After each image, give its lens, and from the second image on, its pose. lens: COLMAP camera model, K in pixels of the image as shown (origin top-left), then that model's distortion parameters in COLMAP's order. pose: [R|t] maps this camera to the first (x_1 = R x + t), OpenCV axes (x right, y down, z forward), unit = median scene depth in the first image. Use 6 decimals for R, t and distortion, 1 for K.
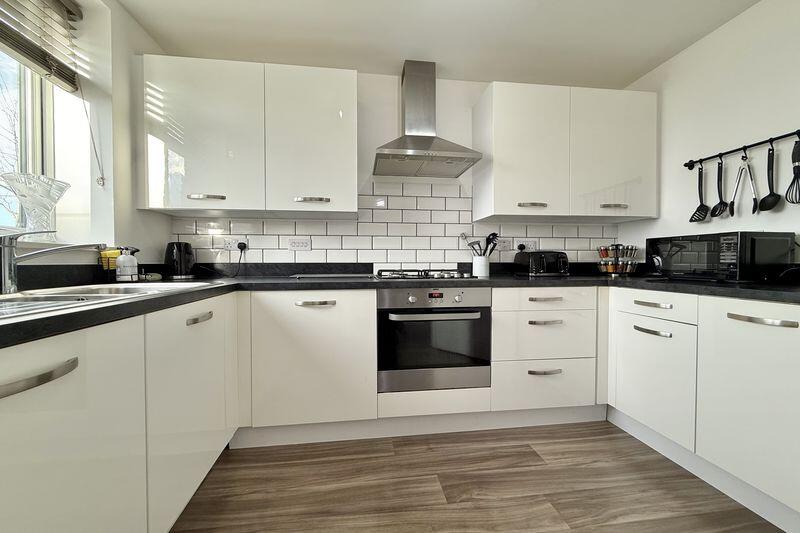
lens RADIAL K [[316.9, 0, 398.5], [0, 316.9, 267.0], [0, 0, 1]] dist [-0.000488, 0.000445]
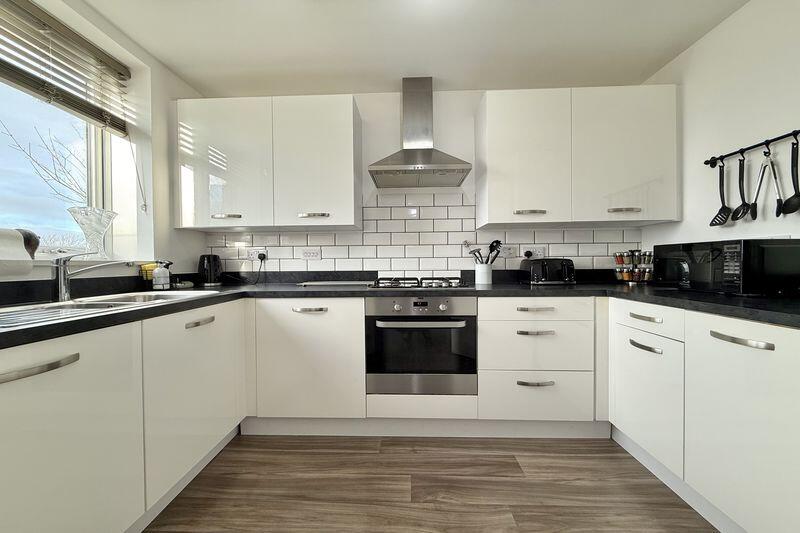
lens RADIAL K [[316.9, 0, 396.0], [0, 316.9, 267.7], [0, 0, 1]] dist [-0.000488, 0.000445]
pose [[0.985497, -0.004507, -0.169633, 0.211969], [0.003974, 0.999986, -0.003482, -0.026319], [0.169647, 0.002757, 0.985501, -0.041945]]
